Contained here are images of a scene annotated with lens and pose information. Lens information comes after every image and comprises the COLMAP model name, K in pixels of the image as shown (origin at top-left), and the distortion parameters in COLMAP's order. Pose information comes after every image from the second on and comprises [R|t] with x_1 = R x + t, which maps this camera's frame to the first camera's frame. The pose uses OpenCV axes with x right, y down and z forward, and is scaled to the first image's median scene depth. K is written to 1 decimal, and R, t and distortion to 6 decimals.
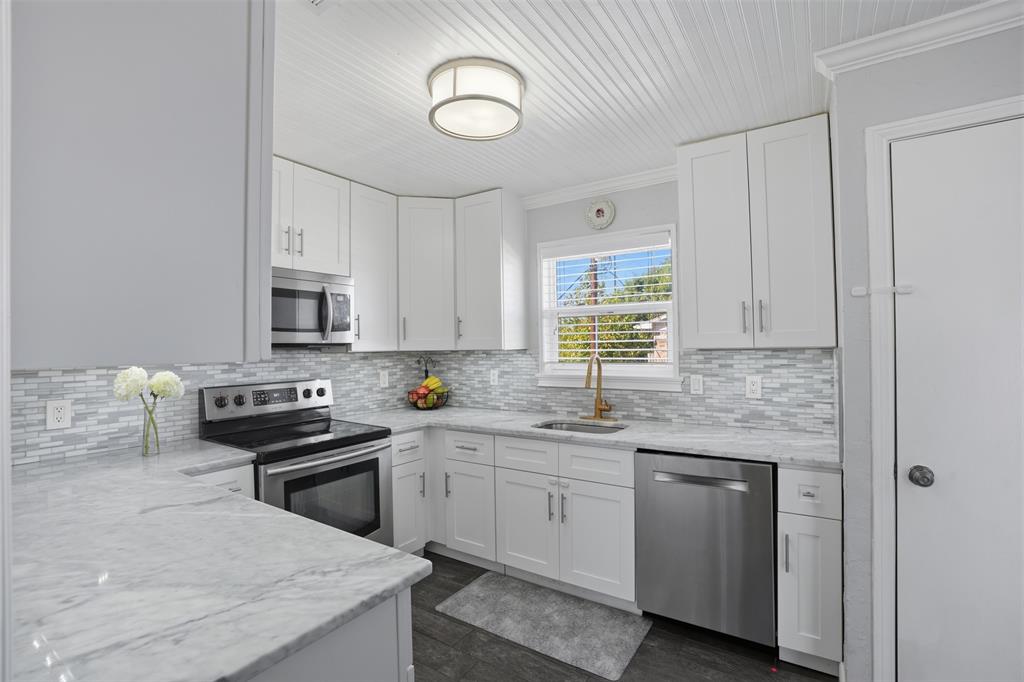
lens RADIAL K [[478.4, 0, 511.2], [0, 478.4, 337.8], [0, 0, 1]] dist [-0.001923, 0.001694]
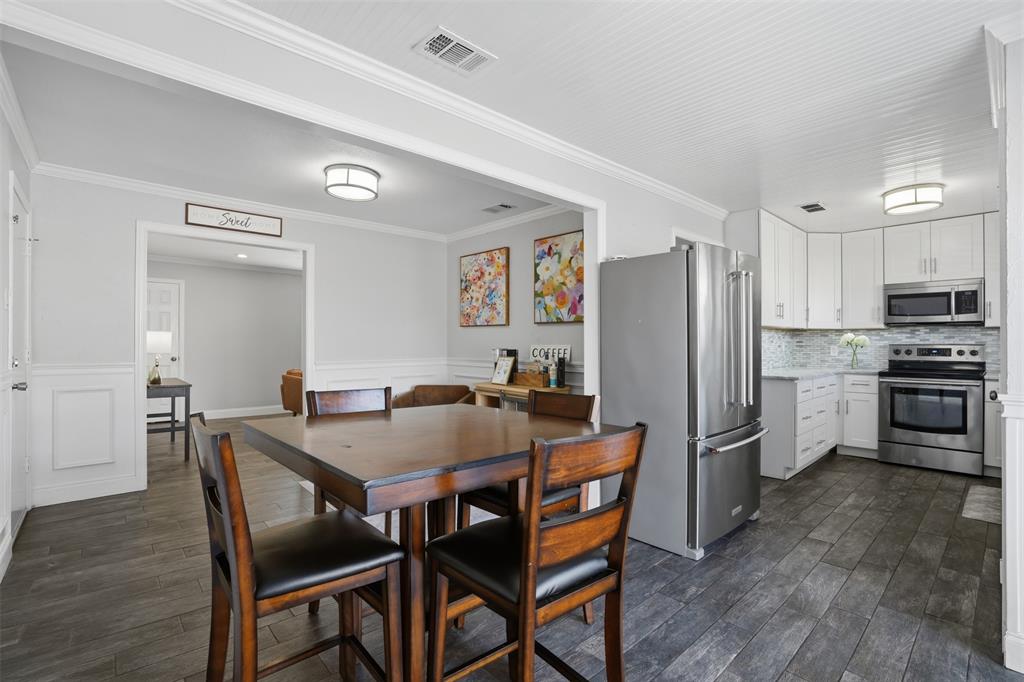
lens RADIAL K [[478.4, 0, 515.8], [0, 478.4, 345.0], [0, 0, 1]] dist [-0.001923, 0.001694]
pose [[-0.261875, 0.007109, -0.965076, 1.639785], [0.015348, 0.999877, 0.003201, 0.064571], [0.964980, -0.013974, -0.261952, -0.046874]]
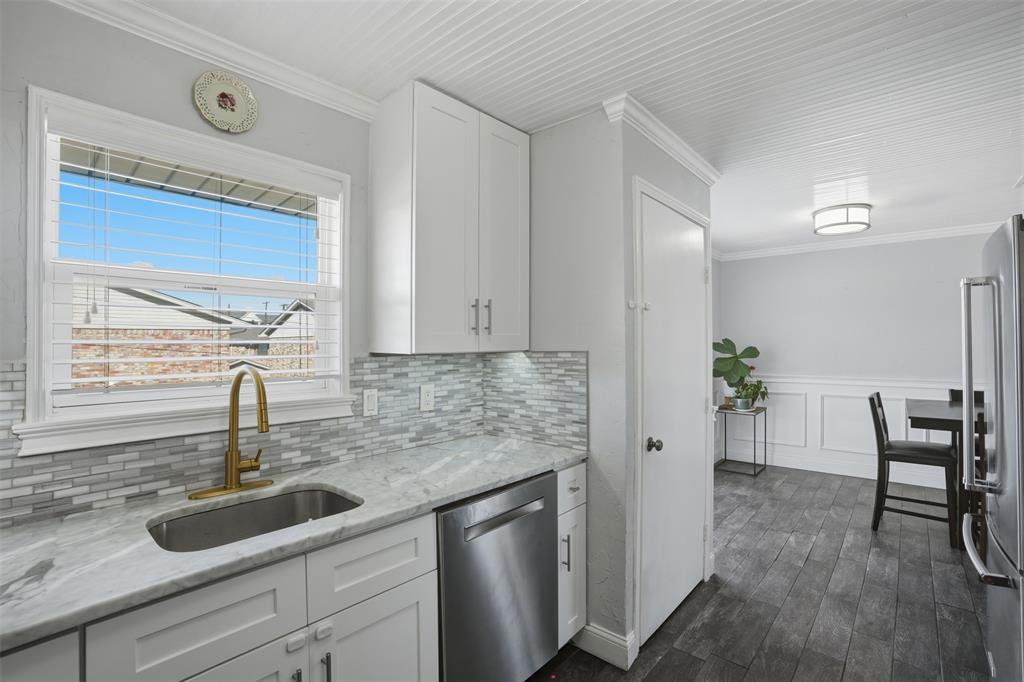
lens RADIAL K [[478.4, 0, 506.3], [0, 478.4, 340.1], [0, 0, 1]] dist [-0.001923, 0.001694]
pose [[0.170918, 0.031149, 0.984793, -0.323028], [-0.004030, 0.999514, -0.030915, 0.024153], [-0.985277, 0.001315, 0.170960, 0.693425]]
